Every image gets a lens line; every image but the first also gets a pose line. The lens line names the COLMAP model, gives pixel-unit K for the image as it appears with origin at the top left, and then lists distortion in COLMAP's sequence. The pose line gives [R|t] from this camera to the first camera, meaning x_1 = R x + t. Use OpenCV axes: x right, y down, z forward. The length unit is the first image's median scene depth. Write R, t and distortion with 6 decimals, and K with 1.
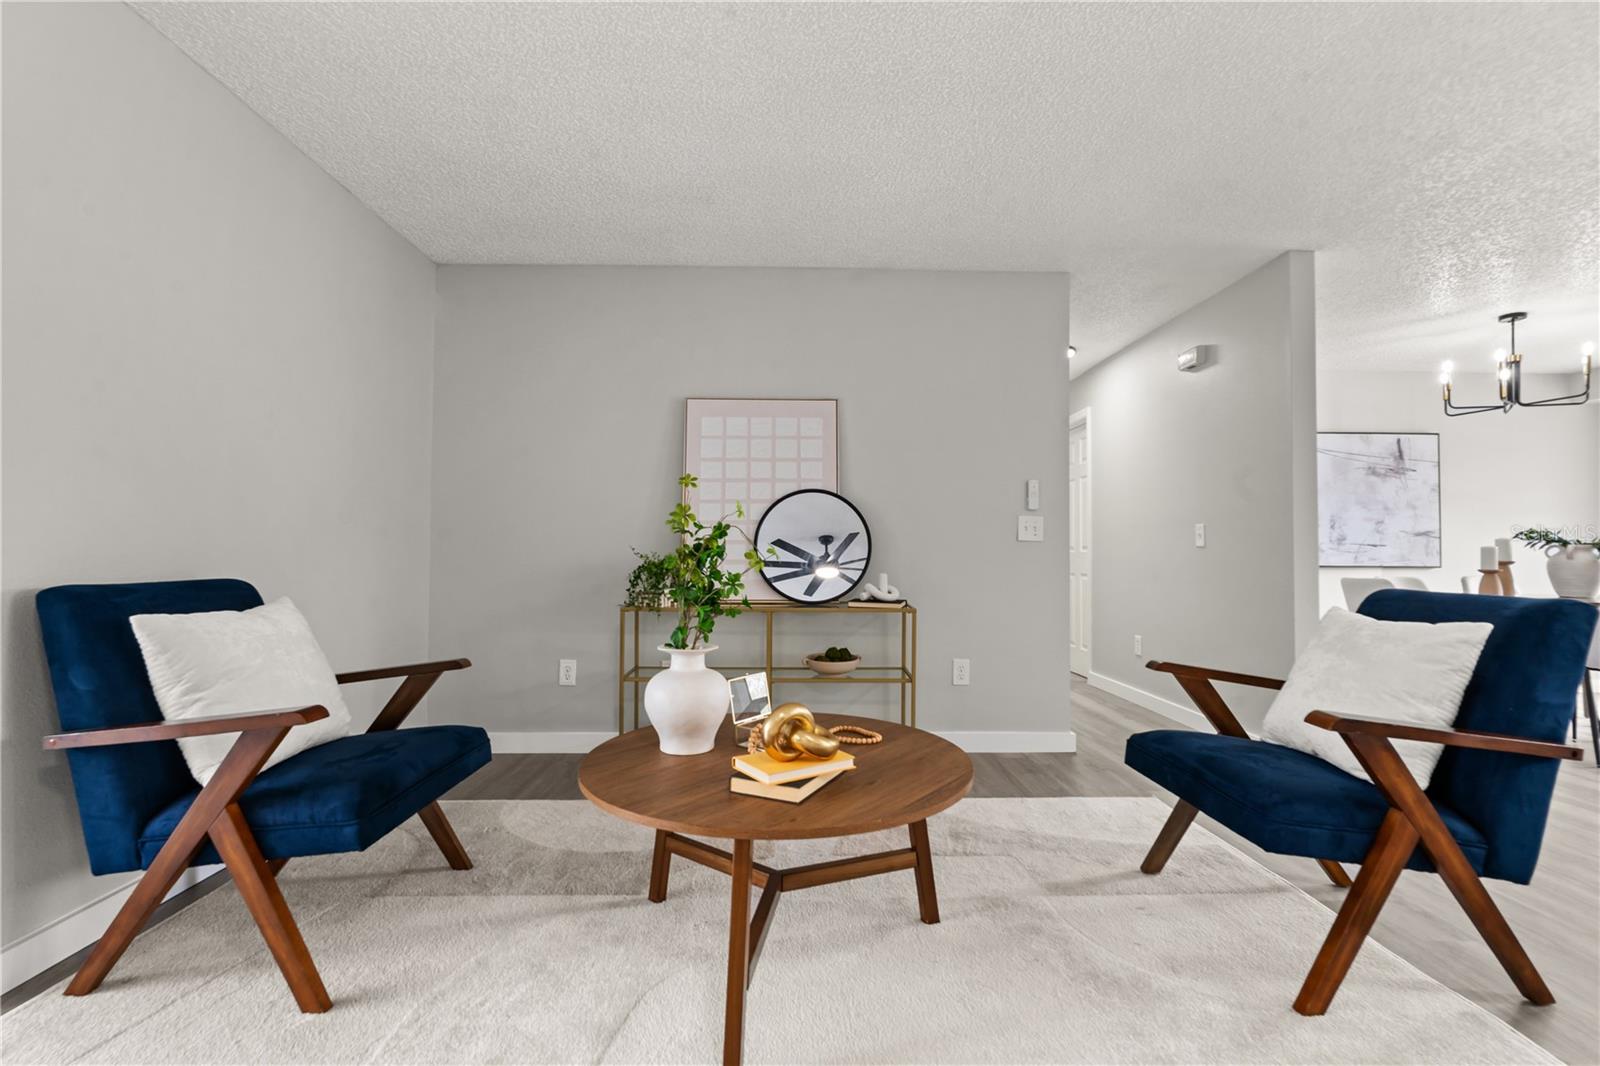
lens RADIAL K [[703.7, 0, 802.1], [0, 703.7, 533.3], [0, 0, 1]] dist [-0.002509, 0.000658]
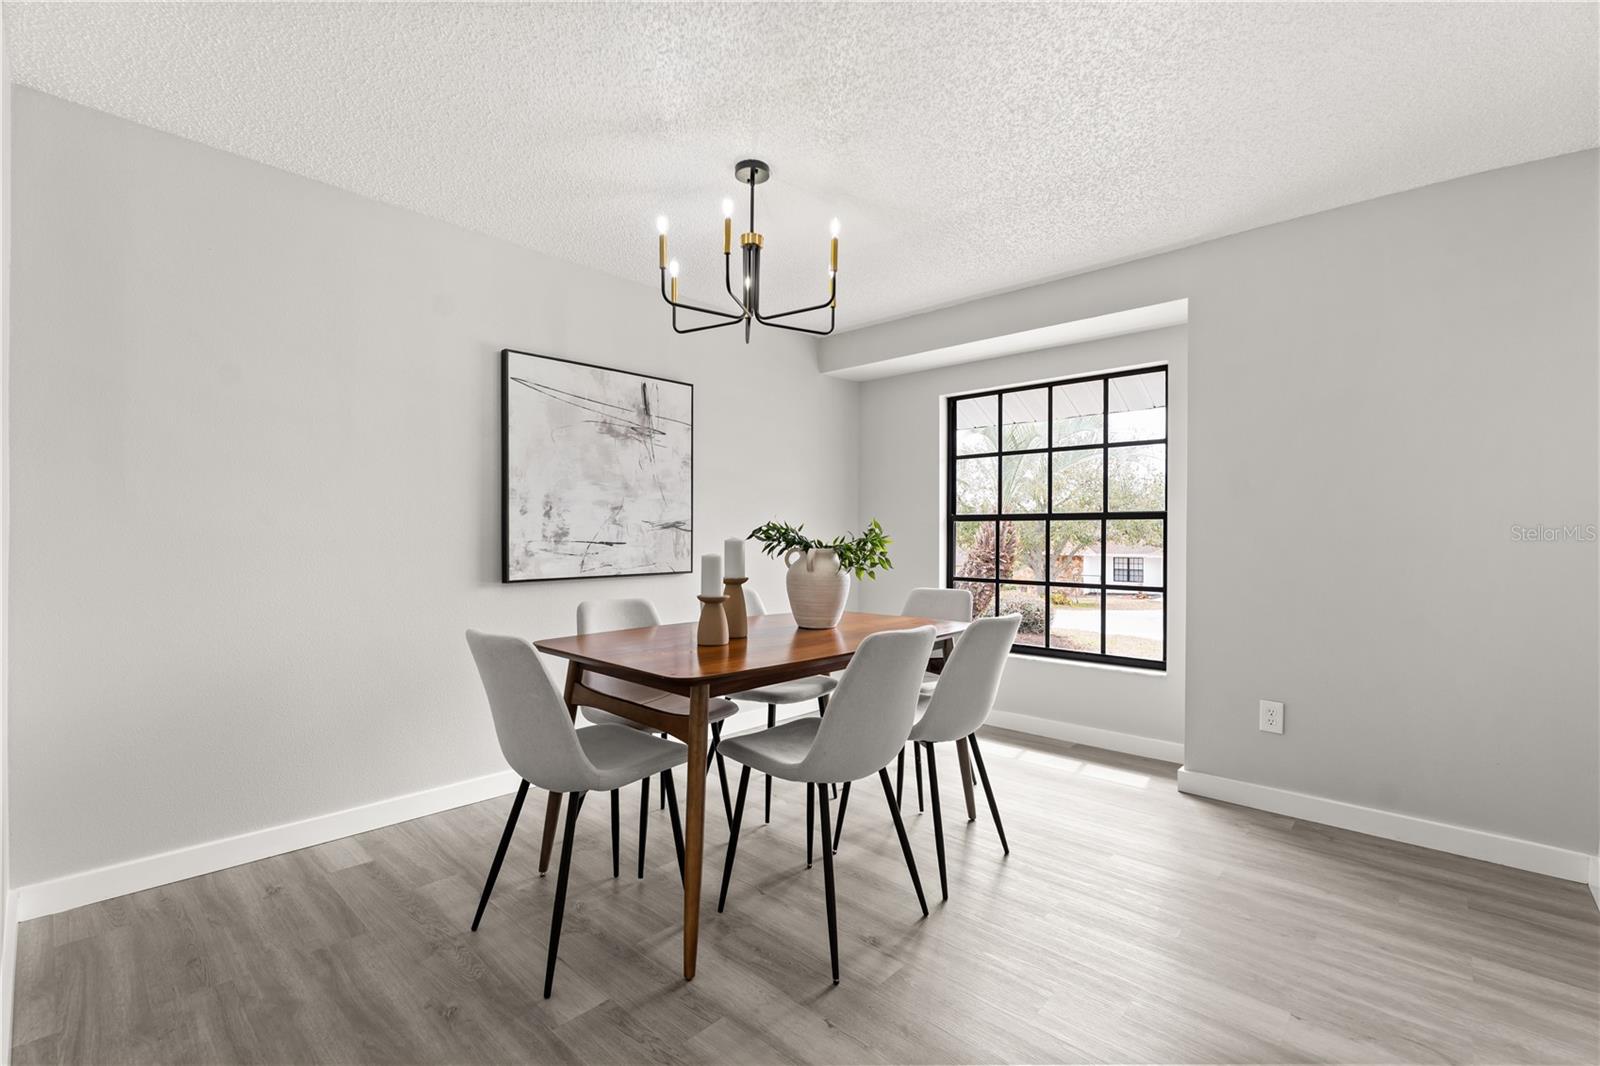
lens RADIAL K [[703.7, 0, 802.1], [0, 703.7, 533.3], [0, 0, 1]] dist [-0.002509, 0.000658]
pose [[0.696864, -0.006483, 0.717174, 0.717104], [-0.016022, 0.999569, 0.024604, -0.016194], [-0.717024, -0.028637, 0.696460, 0.638256]]
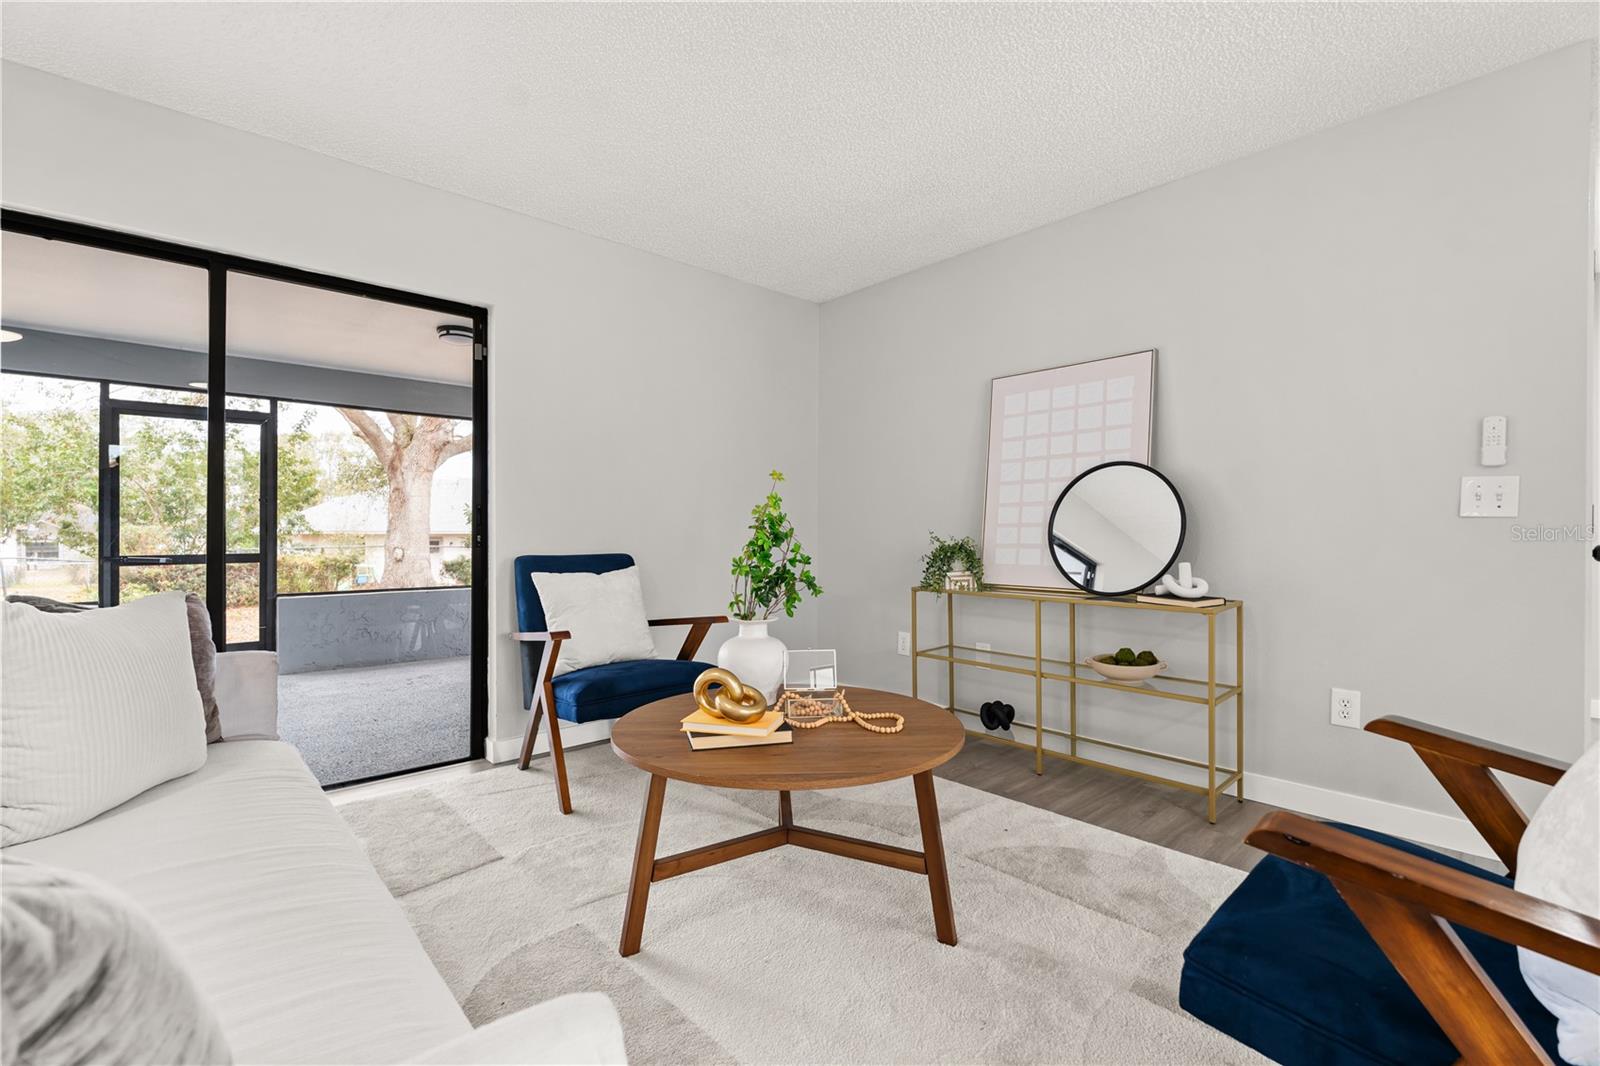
lens RADIAL K [[707.7, 0, 801.5], [0, 707.7, 537.3], [0, 0, 1]] dist [-0.001668, 0.000259]
pose [[0.657437, -0.000069, -0.753510, 0.400154], [0.023399, 0.999520, 0.020324, 0.002369], [0.753146, -0.030993, 0.657122, 0.143324]]
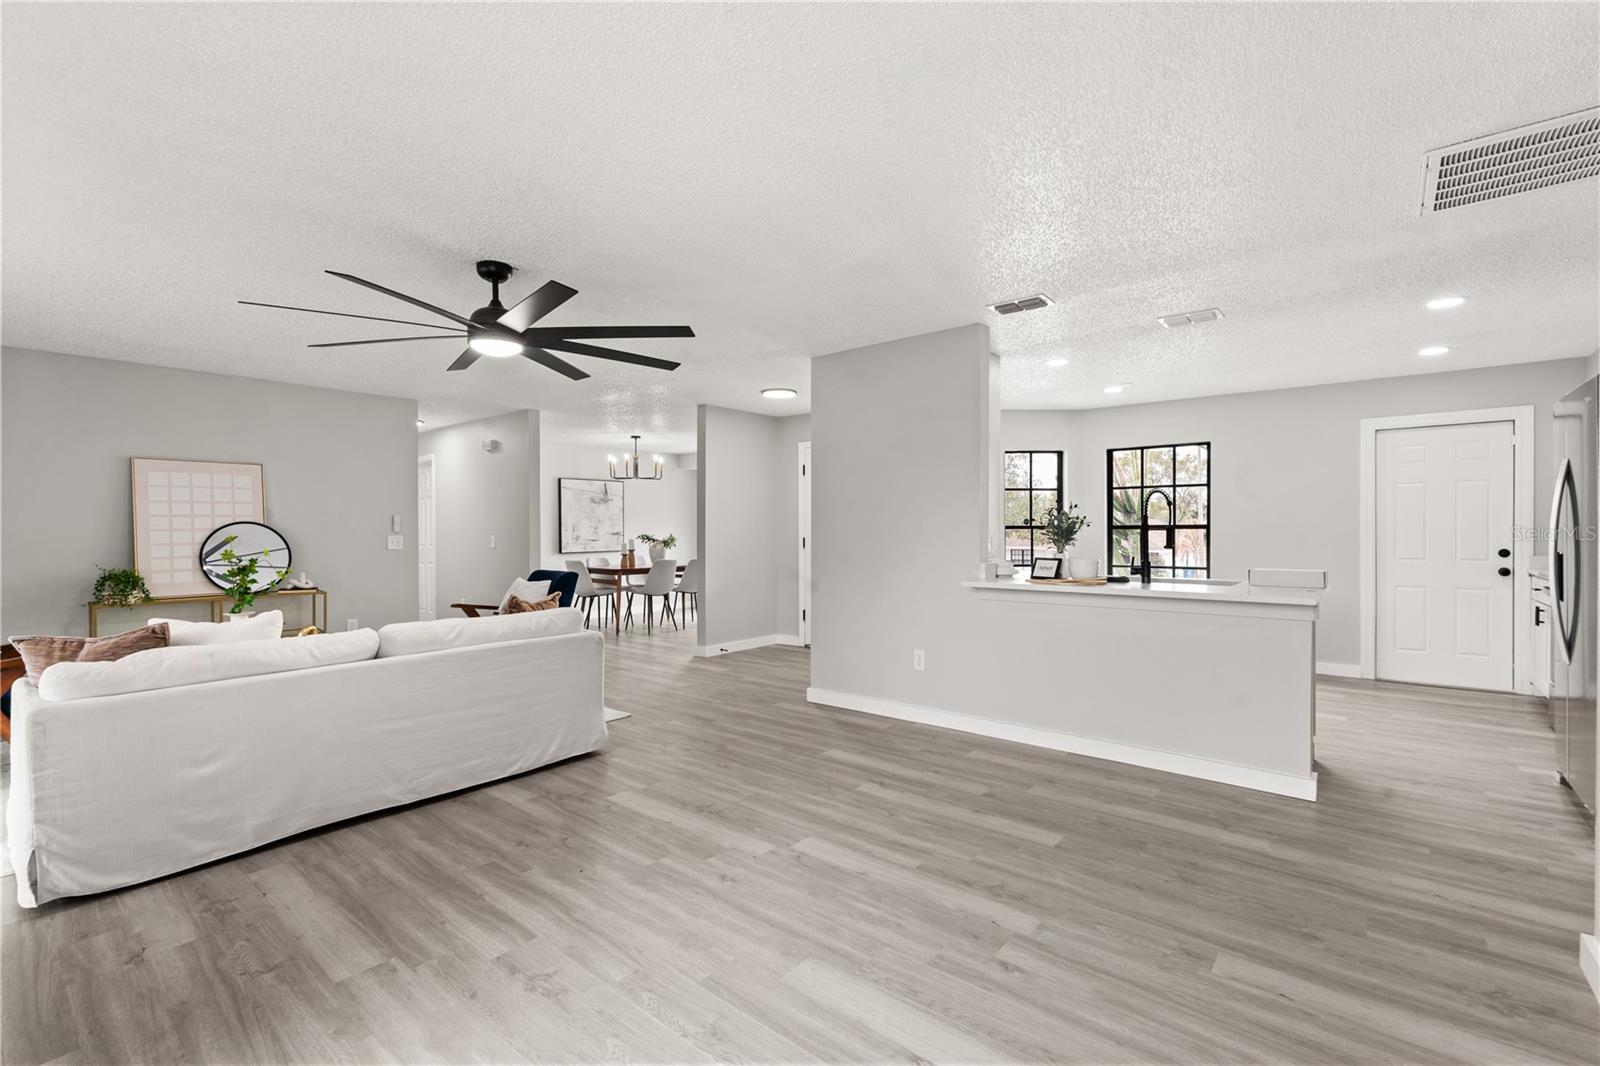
lens RADIAL K [[703.7, 0, 802.1], [0, 703.7, 533.3], [0, 0, 1]] dist [-0.002509, 0.000658]
pose [[0.653744, -0.015068, 0.756566, -0.355590], [-0.011636, 0.999483, 0.029961, -0.096608], [-0.756626, -0.028391, 0.653231, -0.963809]]
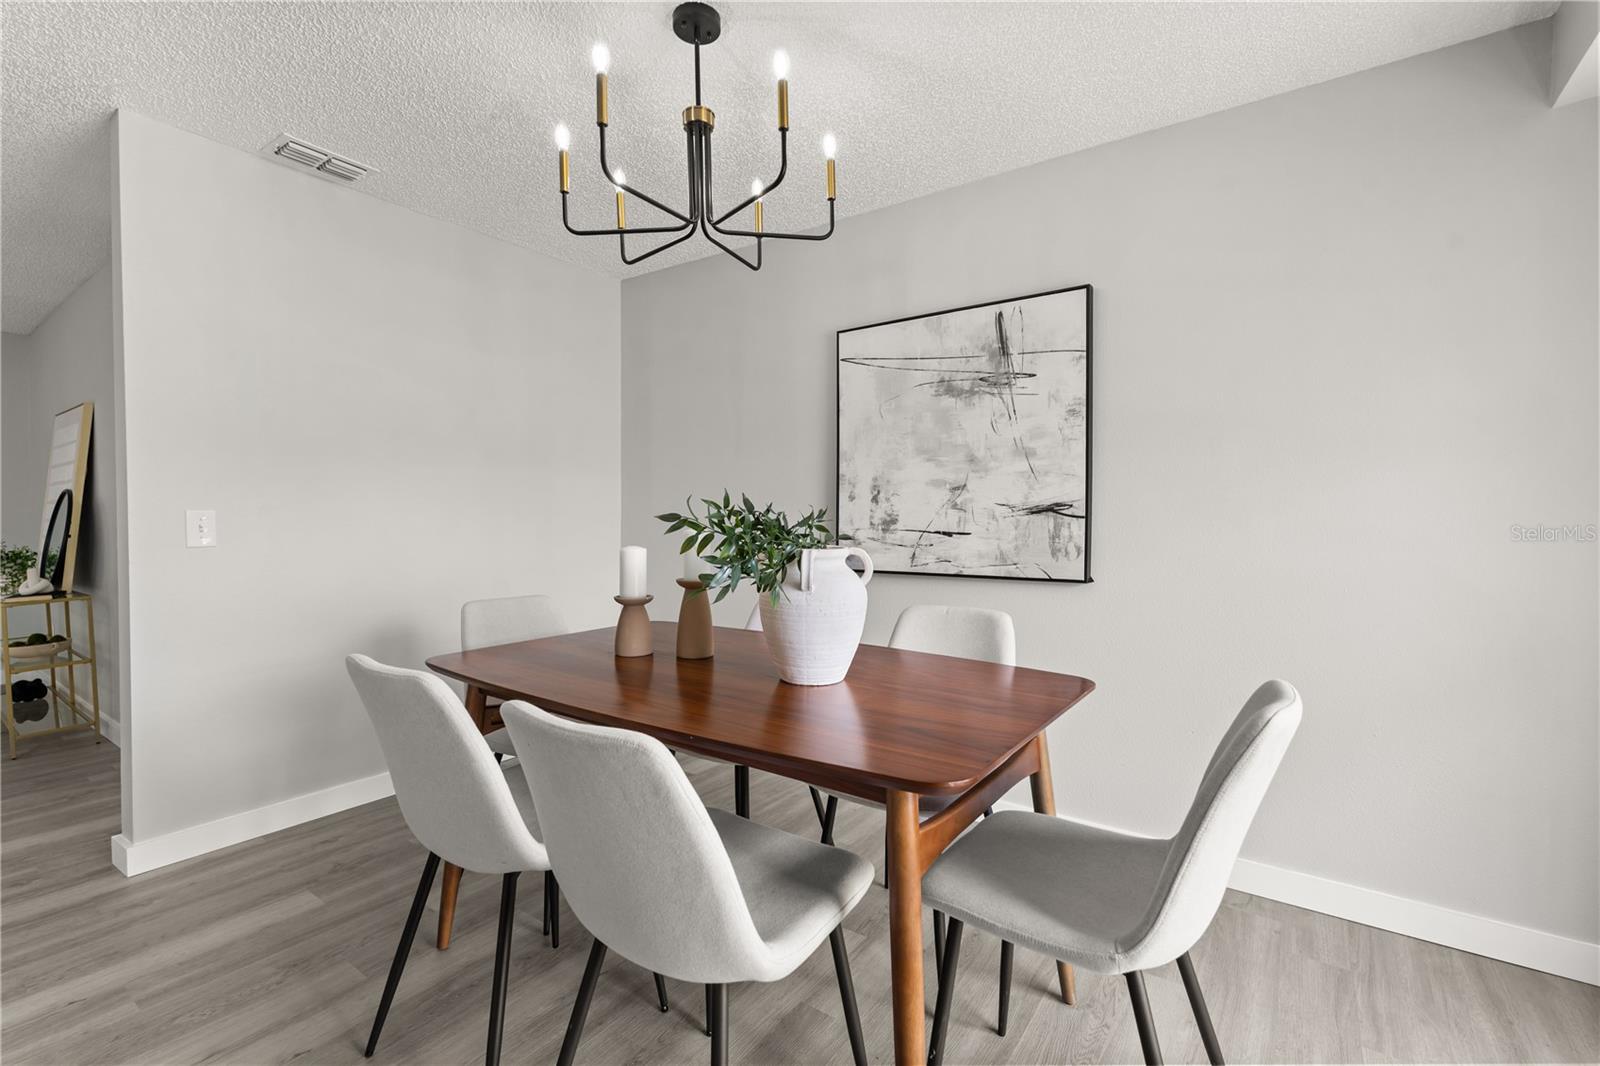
lens RADIAL K [[703.7, 0, 802.1], [0, 703.7, 533.3], [0, 0, 1]] dist [-0.002509, 0.000658]
pose [[0.802651, 0.006357, -0.596415, 1.567683], [0.023474, 0.998832, 0.042238, -0.010279], [0.595987, -0.047902, 0.801564, 0.797195]]
